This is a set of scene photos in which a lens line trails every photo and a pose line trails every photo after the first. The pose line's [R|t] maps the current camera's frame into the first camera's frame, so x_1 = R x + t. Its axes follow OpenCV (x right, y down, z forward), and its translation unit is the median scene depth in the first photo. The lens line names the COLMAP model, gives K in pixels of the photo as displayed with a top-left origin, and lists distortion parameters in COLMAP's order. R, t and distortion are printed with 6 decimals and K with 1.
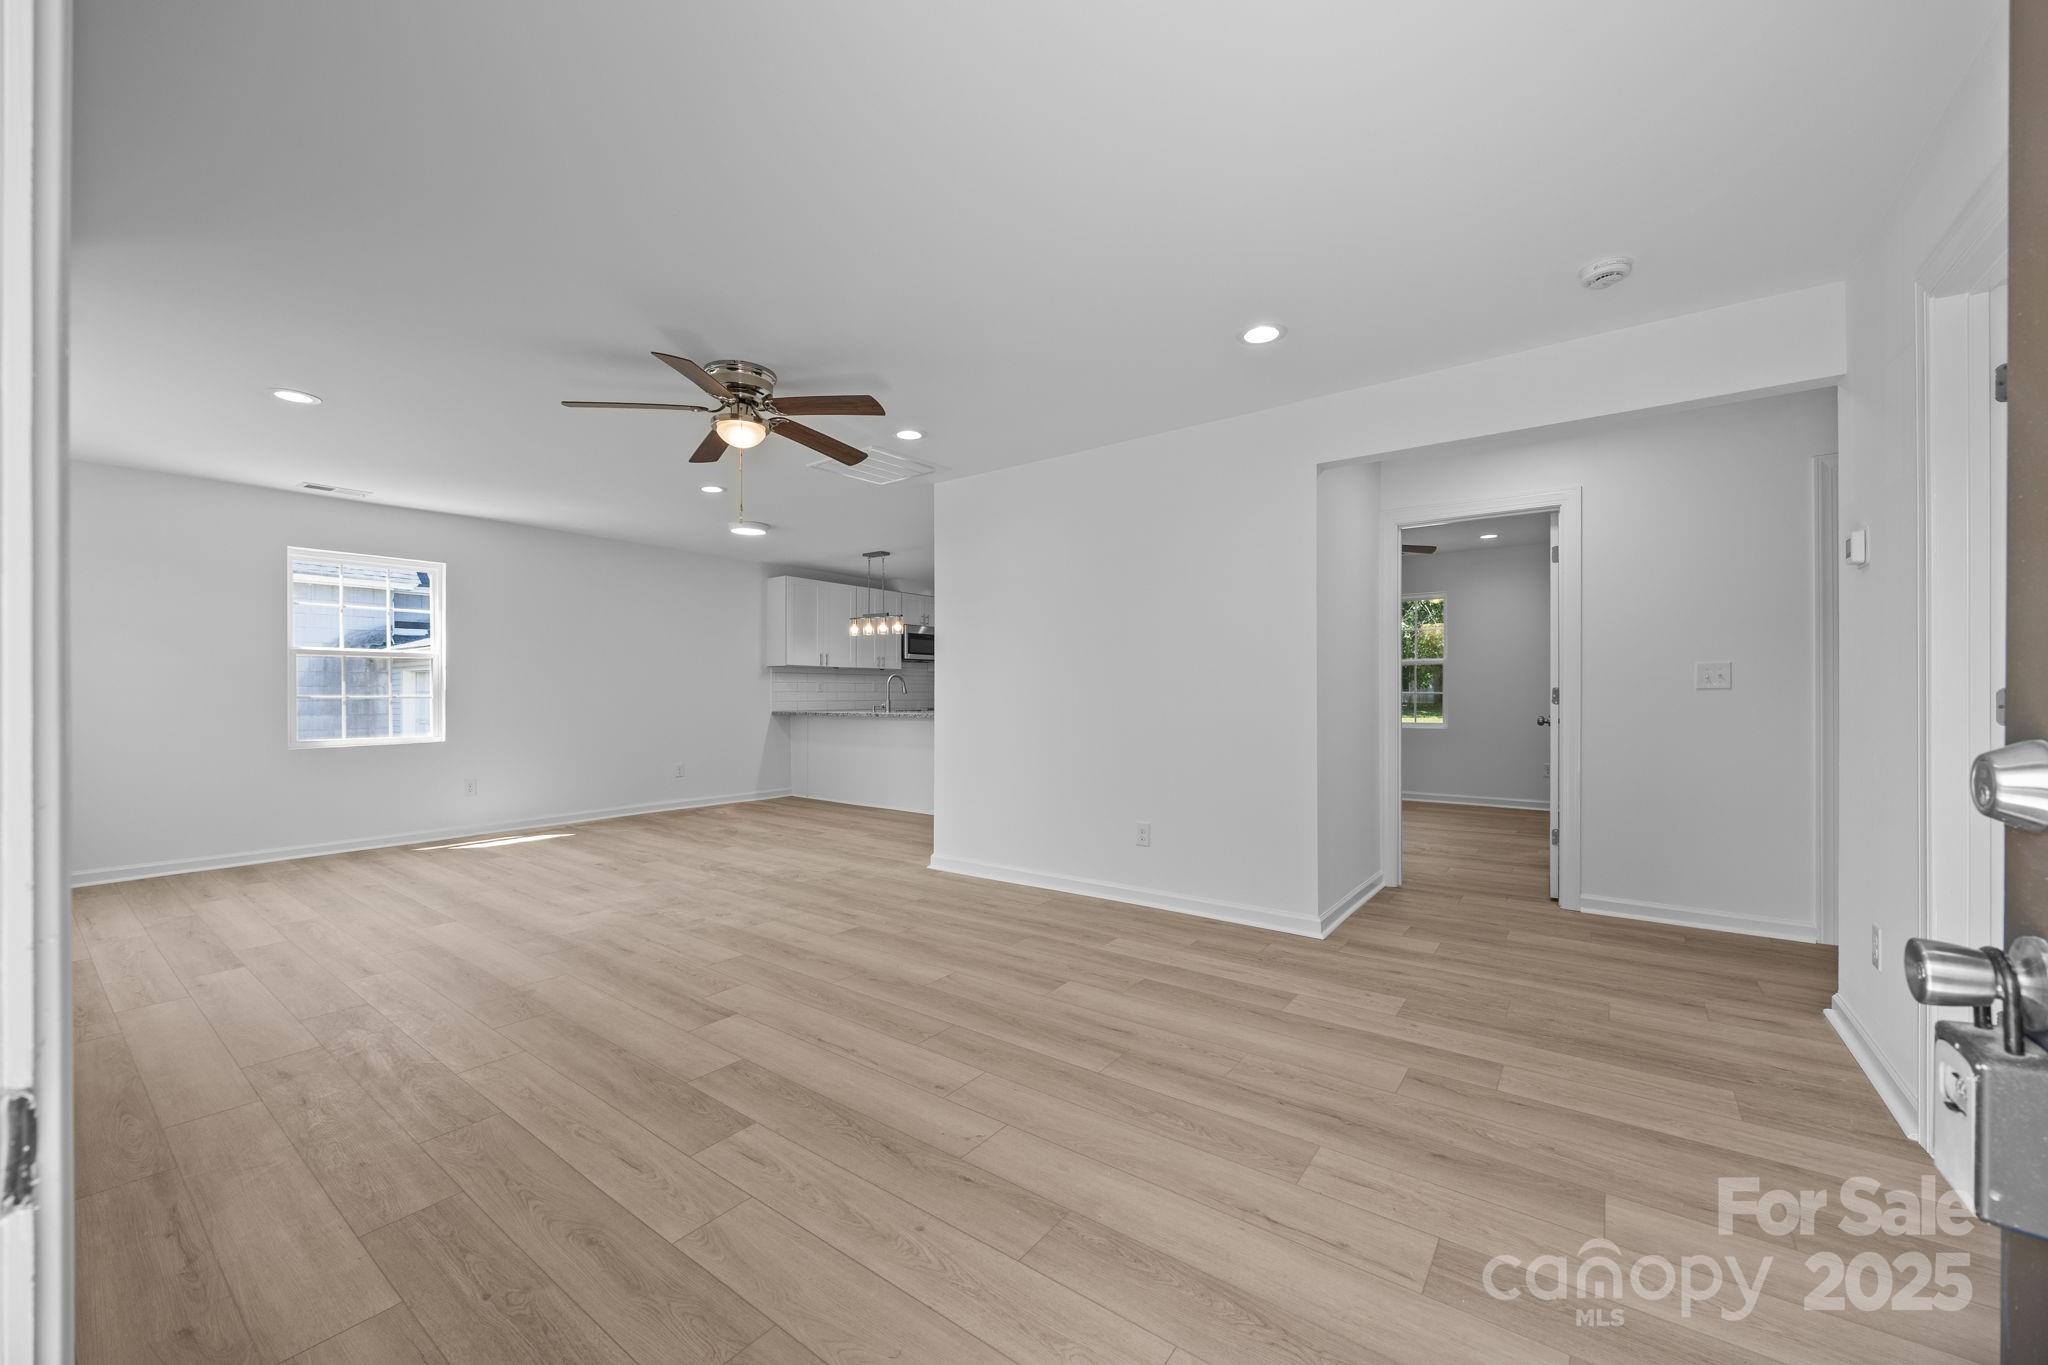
lens RADIAL K [[778.0, 0, 1026.8], [0, 778.0, 696.1], [0, 0, 1]] dist [-0.000835, -0.000320]
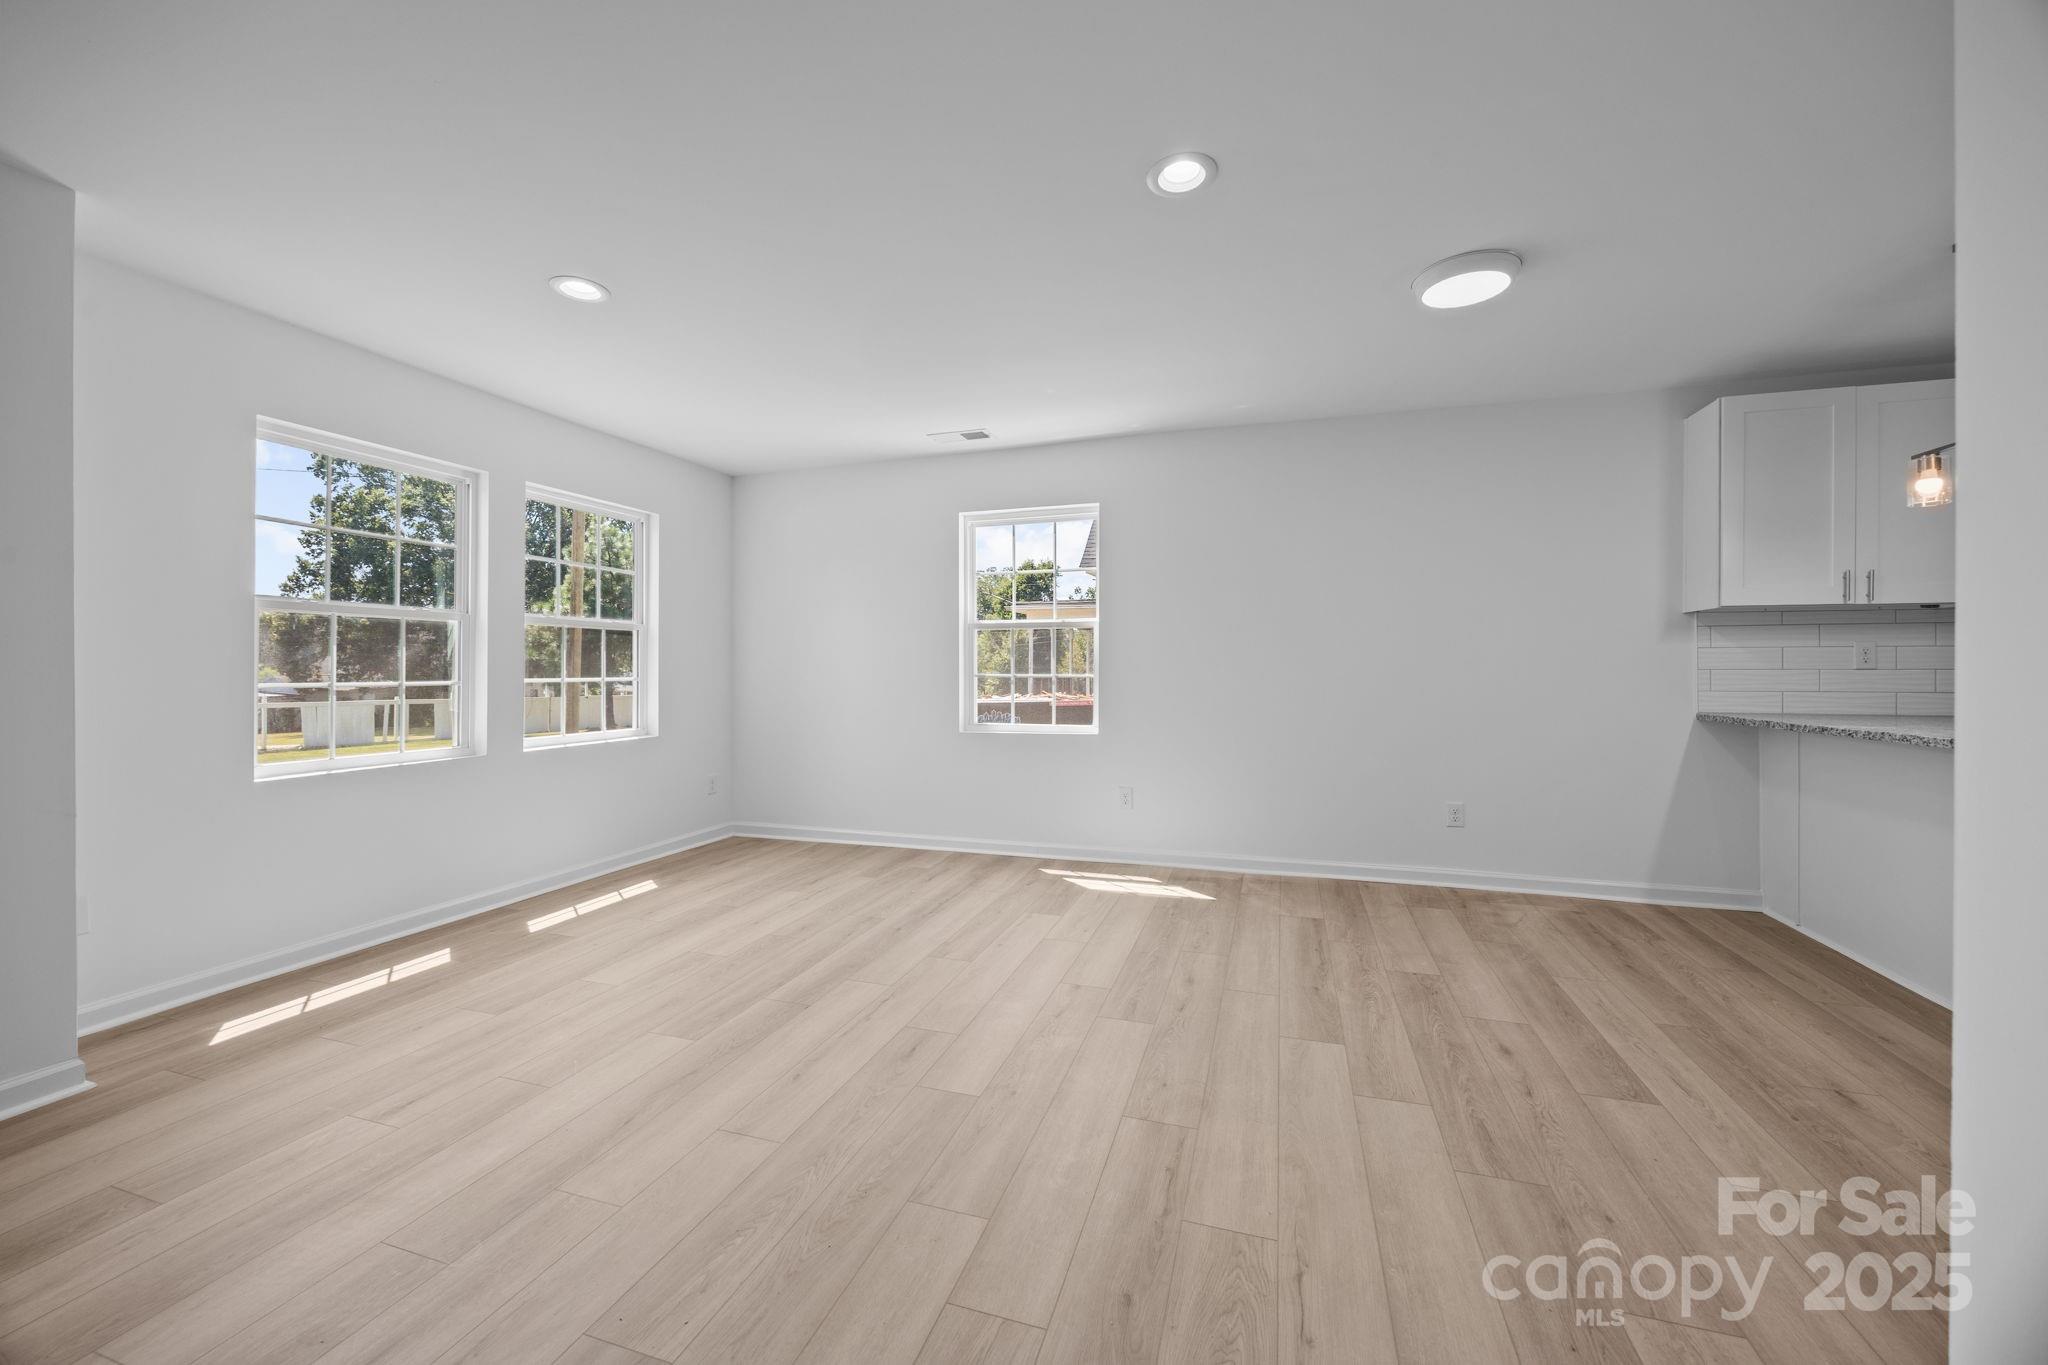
lens RADIAL K [[778.0, 0, 1030.4], [0, 778.0, 666.5], [0, 0, 1]] dist [-0.000835, -0.000320]
pose [[0.319908, -0.005086, -0.947435, -0.056145], [-0.003883, 0.999970, -0.006679, -0.005669], [0.947441, 0.005816, 0.319878, 1.007172]]
